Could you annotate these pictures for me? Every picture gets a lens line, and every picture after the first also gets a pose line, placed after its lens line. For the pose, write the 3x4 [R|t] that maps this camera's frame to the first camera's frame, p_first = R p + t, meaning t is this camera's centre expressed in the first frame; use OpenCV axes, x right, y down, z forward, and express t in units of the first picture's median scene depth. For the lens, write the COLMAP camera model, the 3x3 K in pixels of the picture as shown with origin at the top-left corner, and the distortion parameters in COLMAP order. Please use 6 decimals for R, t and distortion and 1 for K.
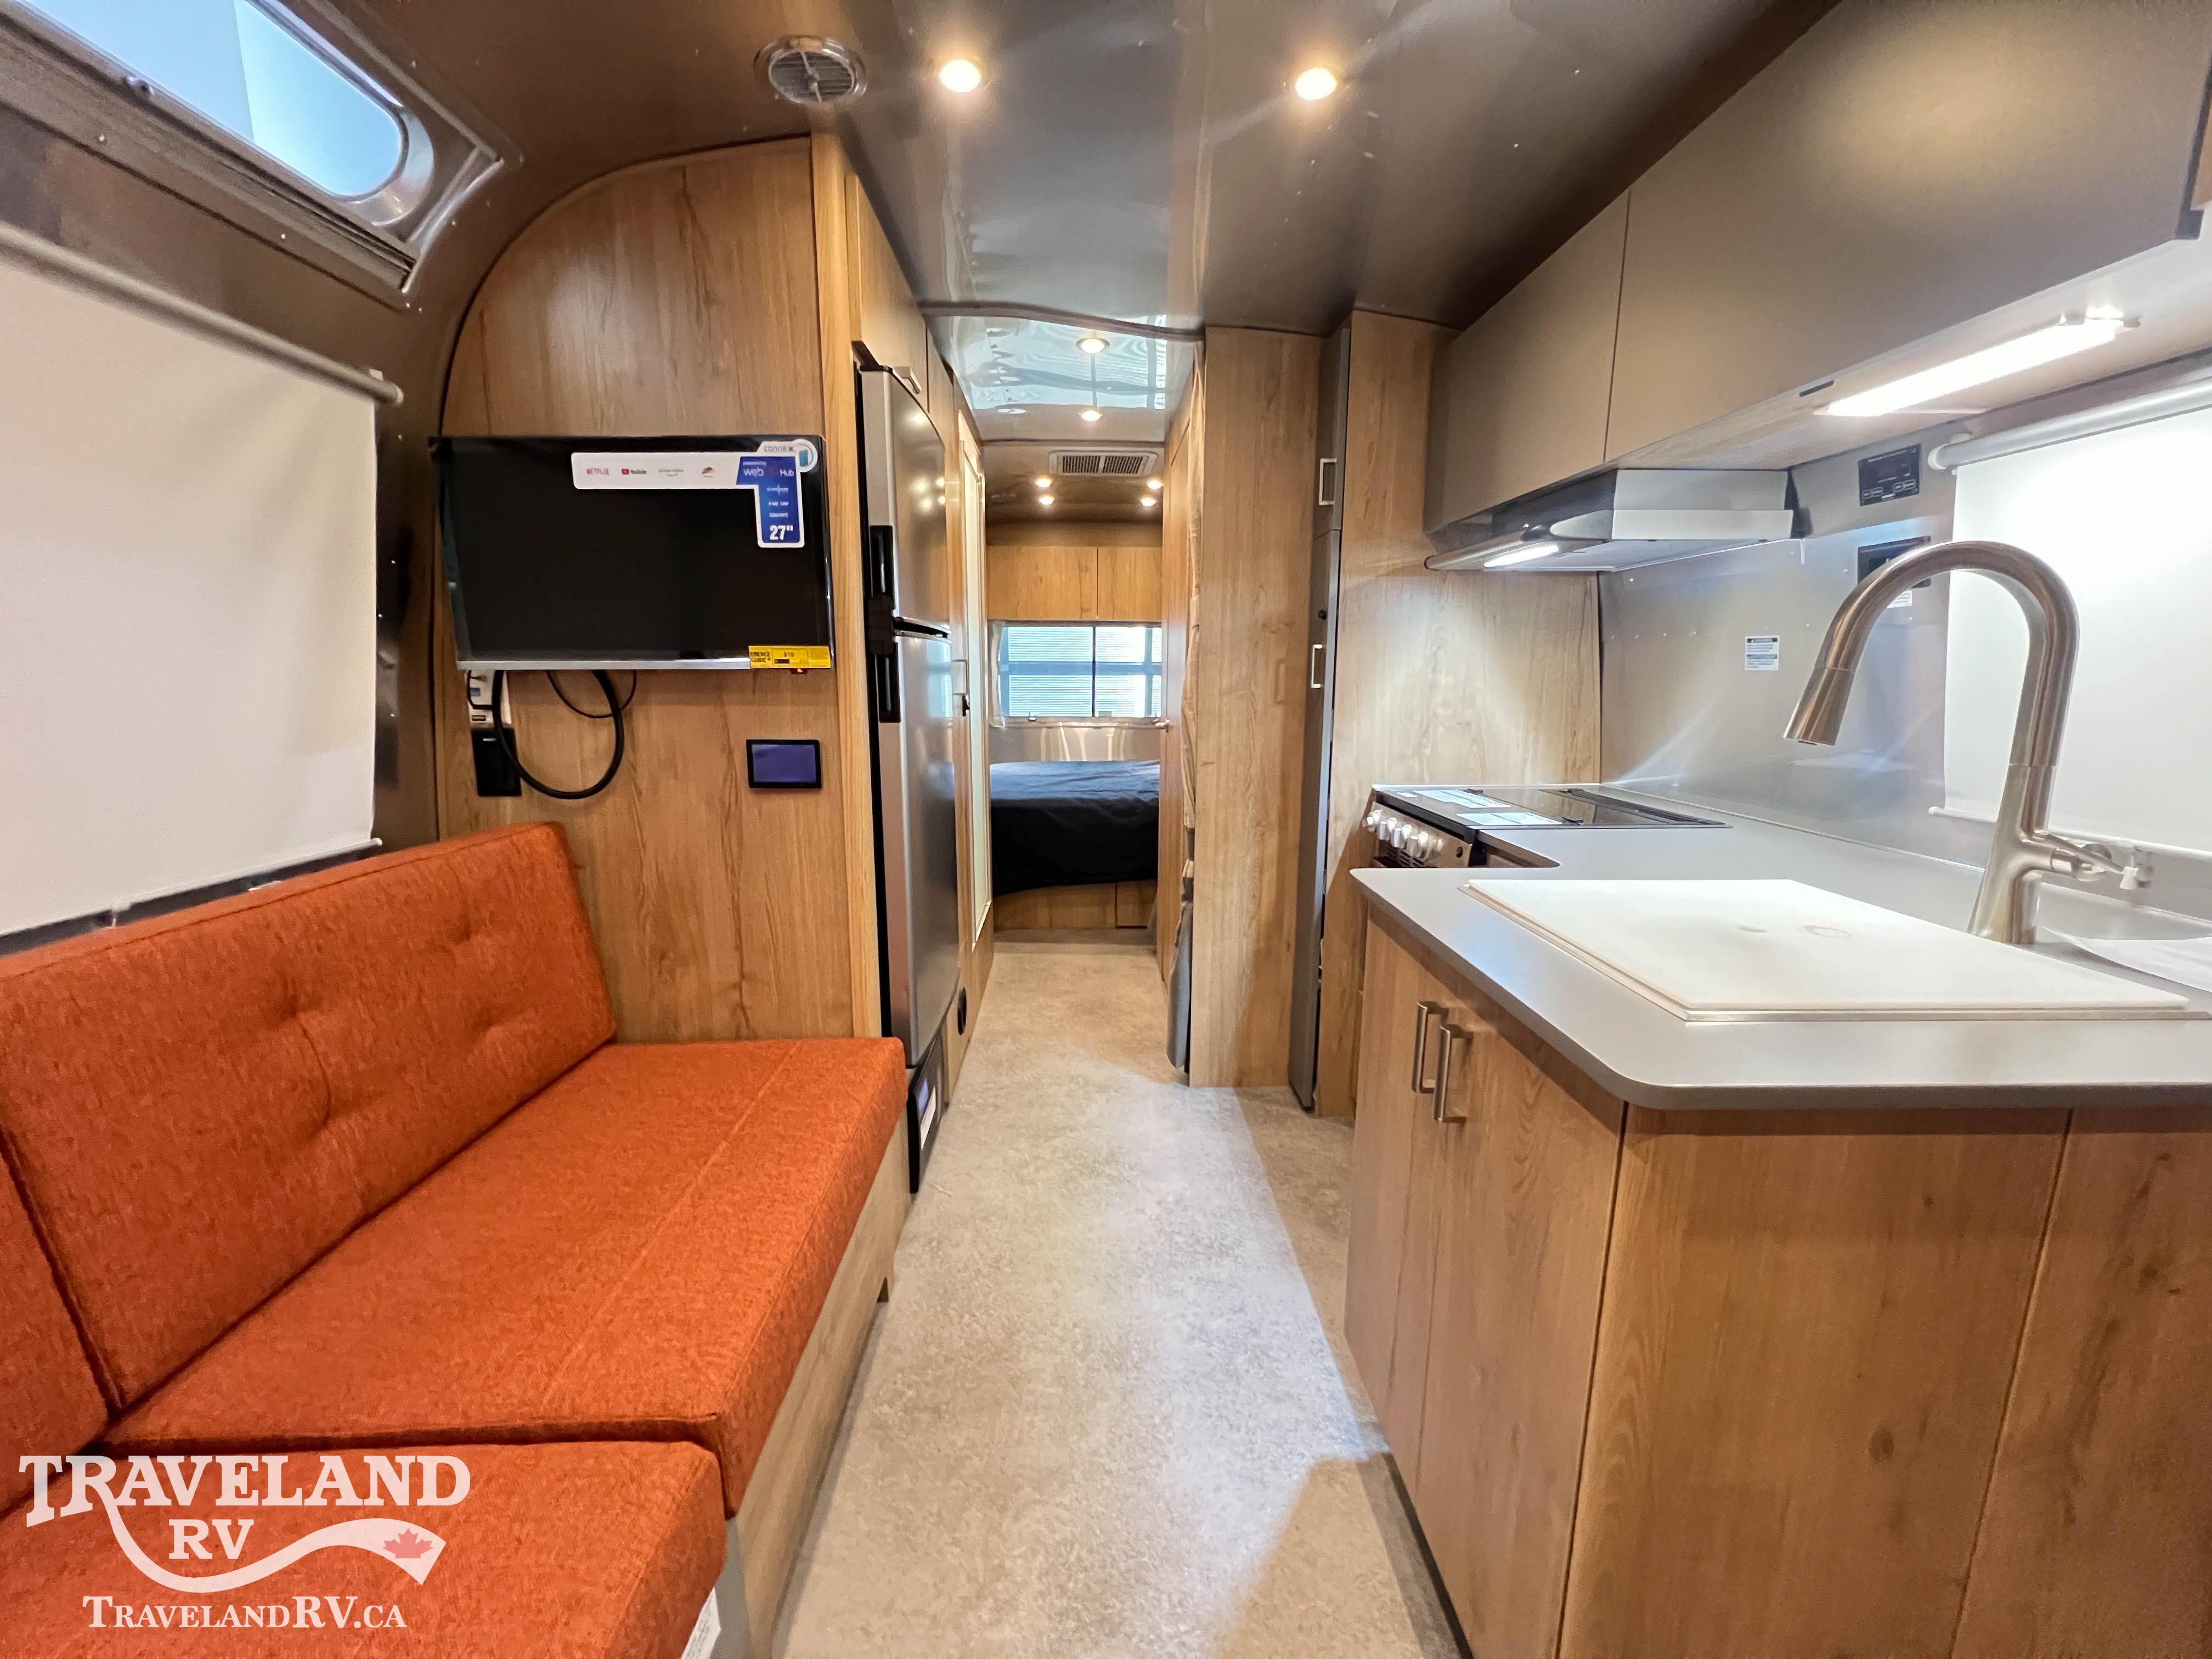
lens RADIAL K [[882.2, 0, 1103.0], [0, 882.2, 827.4], [0, 0, 1]] dist [-0.000486, 0.000566]
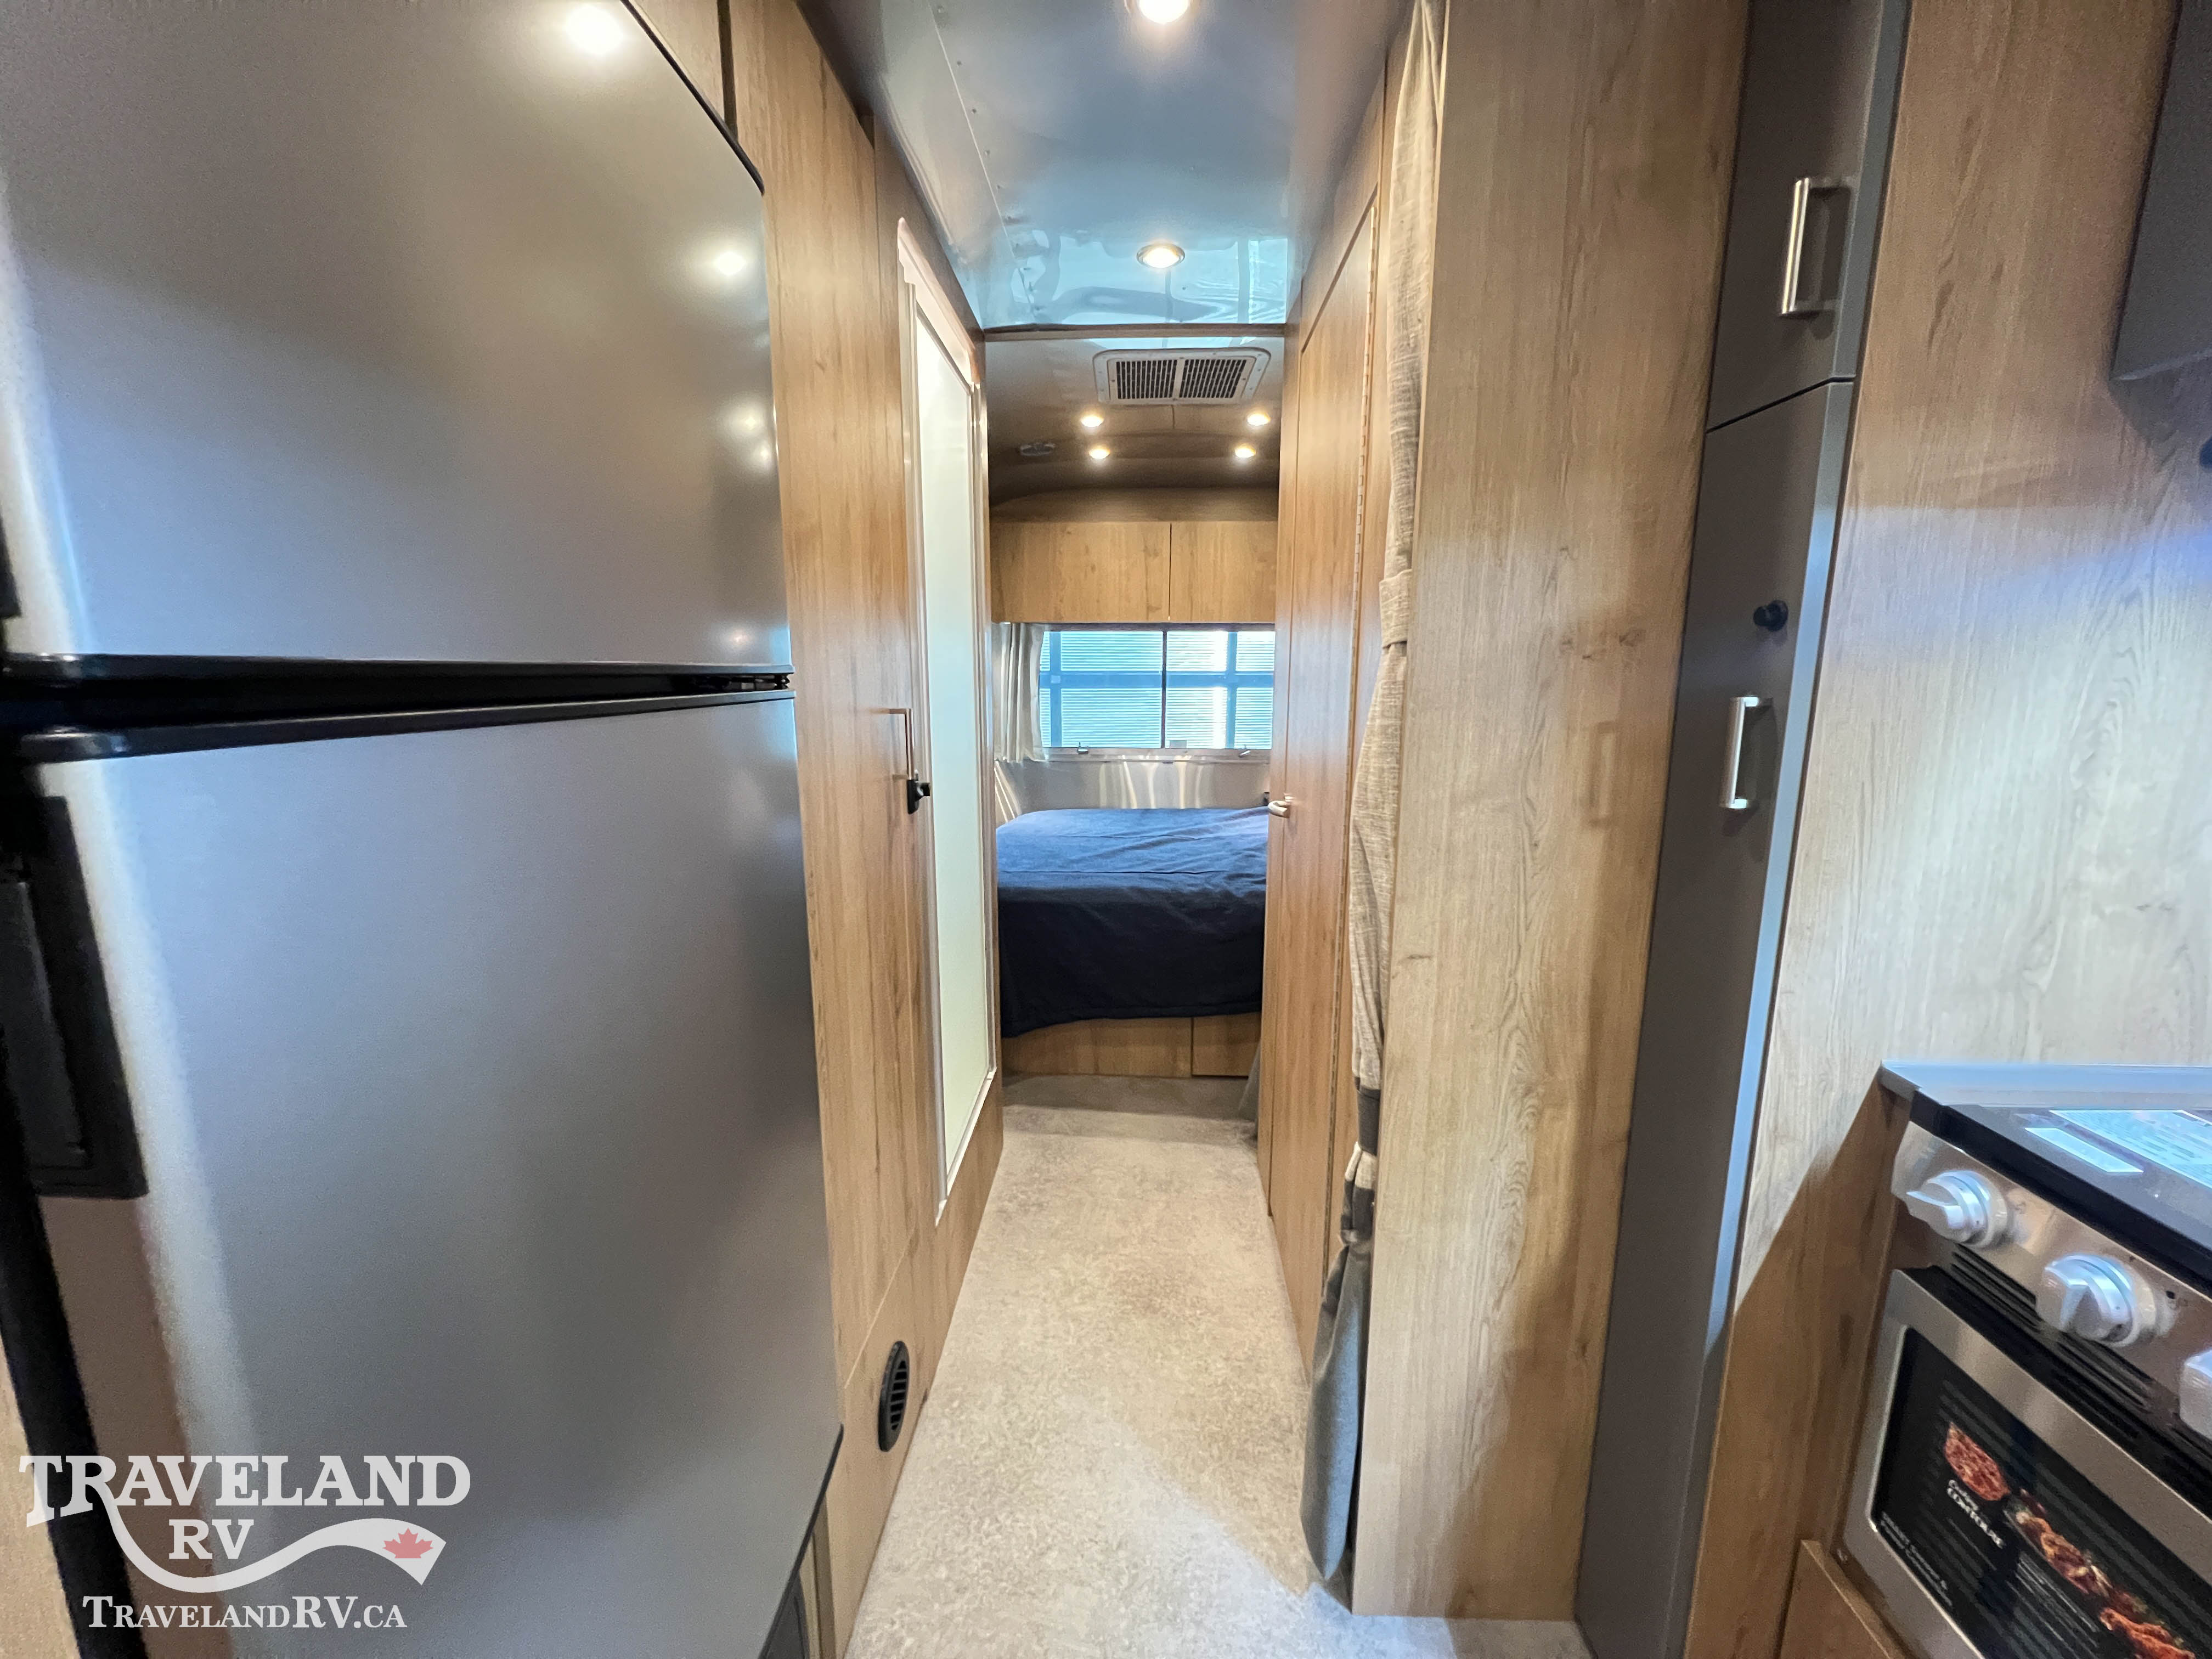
lens RADIAL K [[881.5, 0, 1101.4], [0, 881.5, 825.8], [0, 0, 1]] dist [-0.000608, 0.000235]
pose [[0.996648, 0.011329, -0.081026, -0.003757], [-0.011320, 0.999936, 0.000572, -0.200701], [0.081027, 0.000347, 0.996712, 0.812775]]
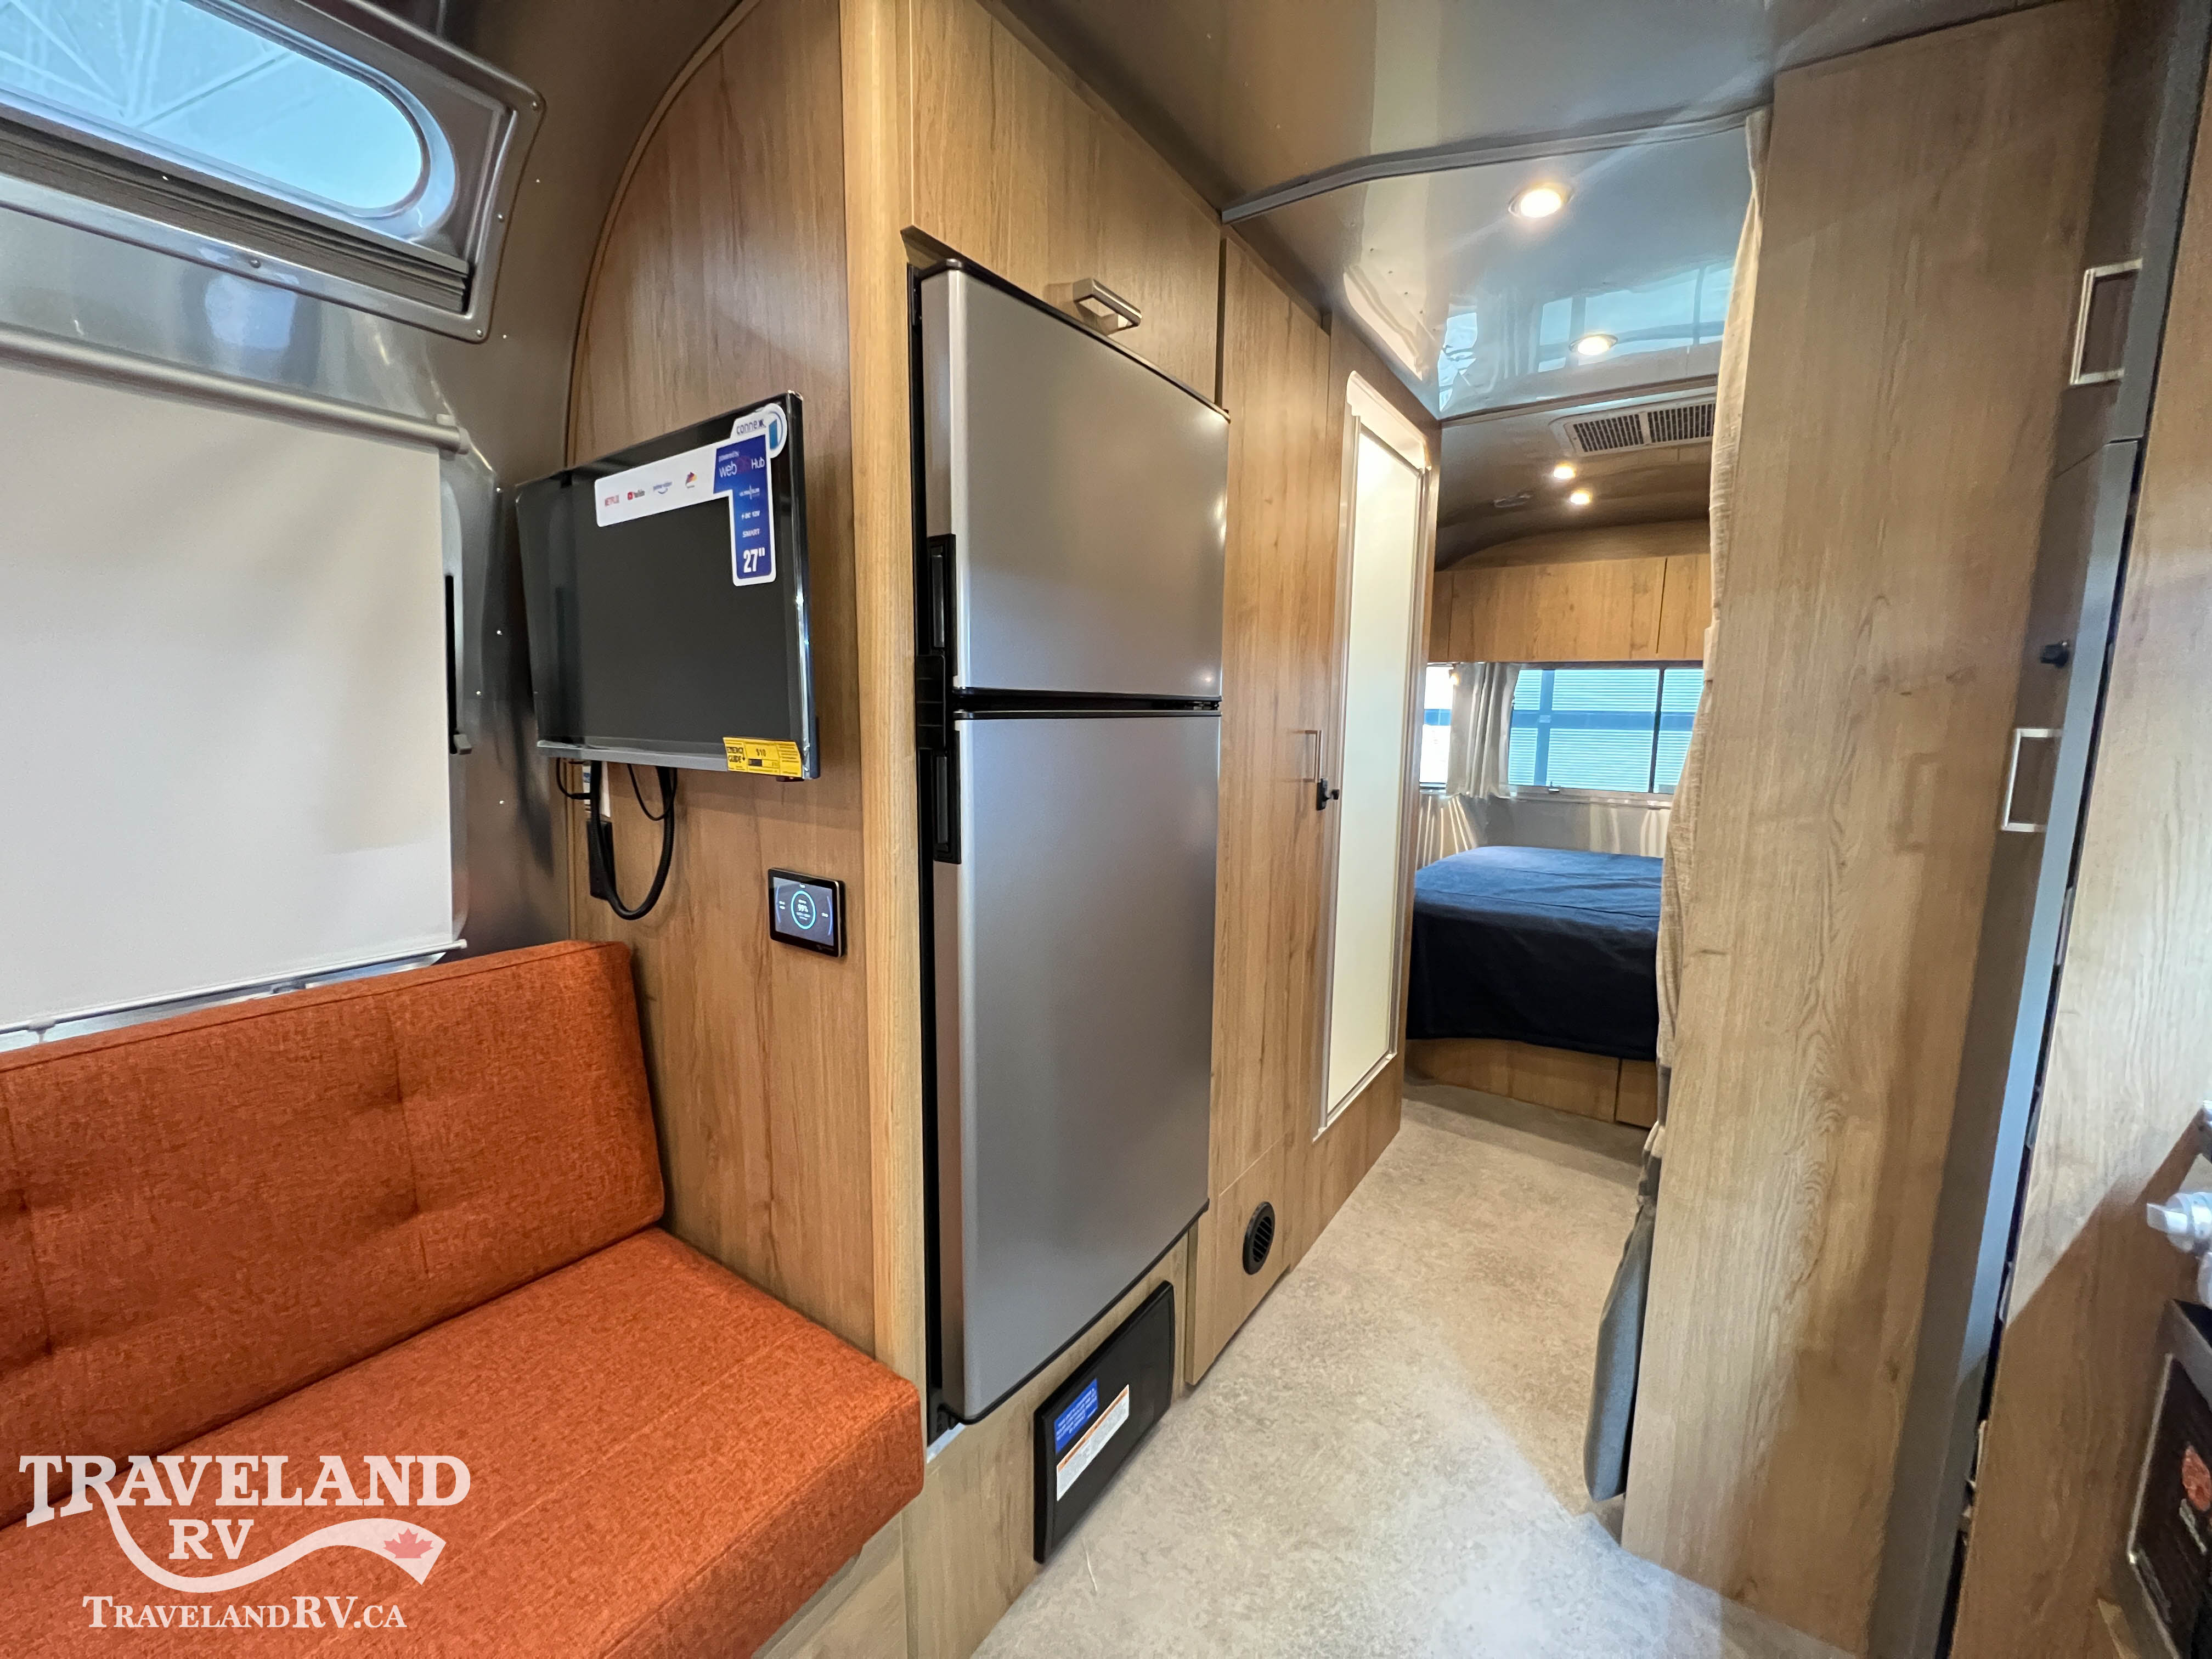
lens RADIAL K [[883.3, 0, 1102.6], [0, 883.3, 826.4], [0, 0, 1]] dist [-0.001067, 0.000373]
pose [[0.805359, 0.087506, -0.586293, 0.189425], [-0.113433, 0.993517, -0.007531, -0.148602], [0.581833, 0.072570, 0.810064, 0.567285]]
